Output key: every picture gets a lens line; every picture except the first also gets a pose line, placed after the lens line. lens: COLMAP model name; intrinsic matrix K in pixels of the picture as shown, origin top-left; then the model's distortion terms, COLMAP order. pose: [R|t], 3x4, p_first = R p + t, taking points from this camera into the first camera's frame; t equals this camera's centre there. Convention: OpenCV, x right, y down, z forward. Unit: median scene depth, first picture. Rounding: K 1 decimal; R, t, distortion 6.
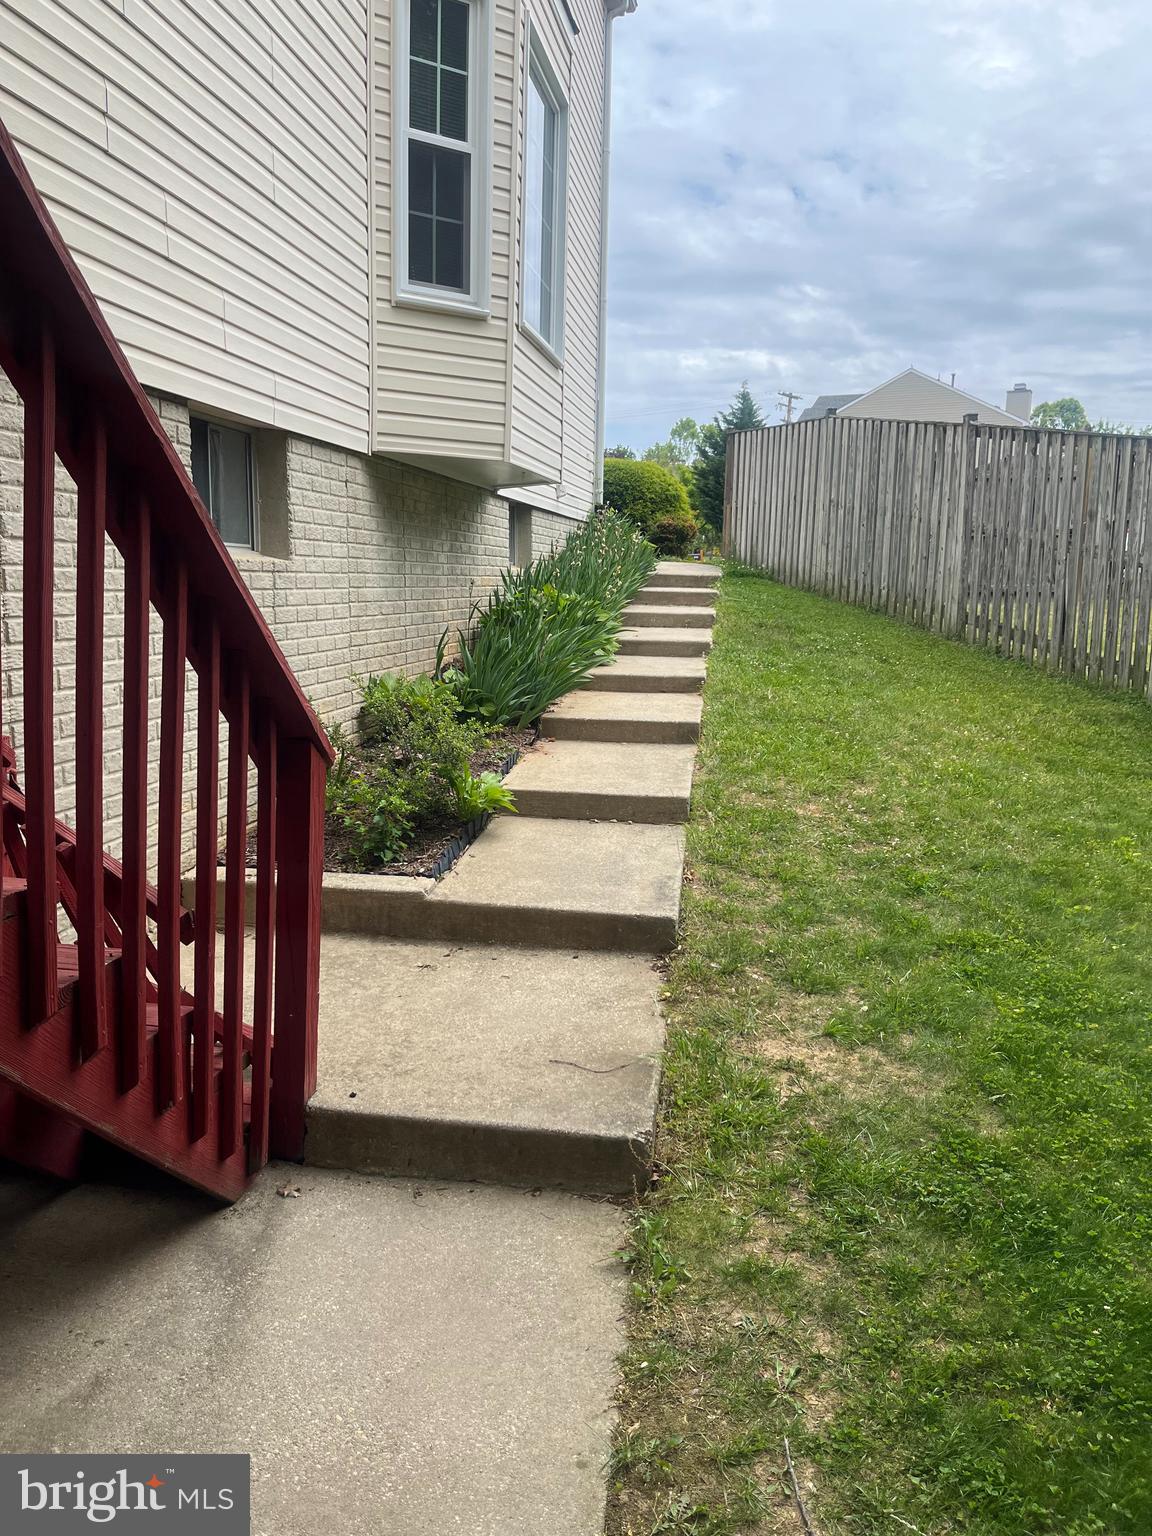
lens RADIAL K [[1165.2, 0, 552.2], [0, 1165.2, 750.4], [0, 0, 1]] dist [0.053878, -0.079953]
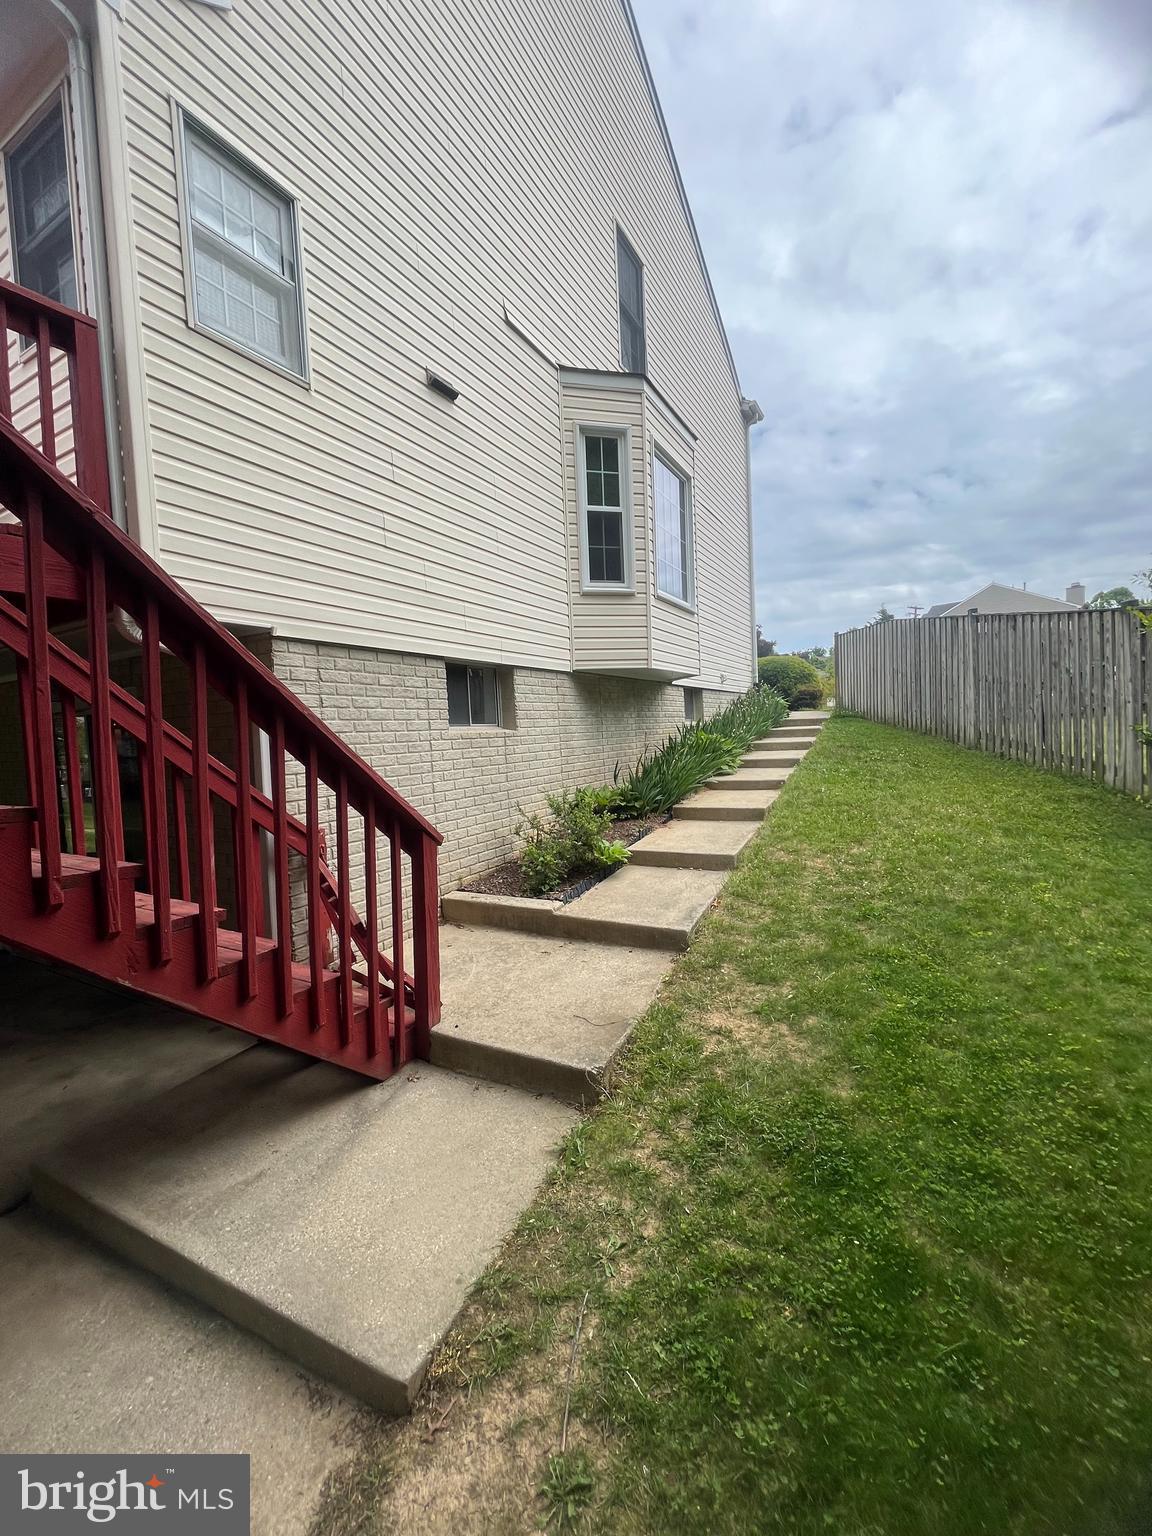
lens RADIAL K [[619.3, 0, 576.4], [0, 619.3, 763.8], [0, 0, 1]] dist [-0.004730, 0.001230]
pose [[0.943071, -0.045761, -0.329427, 0.205750], [0.016002, 0.995585, -0.092488, -0.011696], [0.332205, 0.081951, 0.939640, 0.077683]]
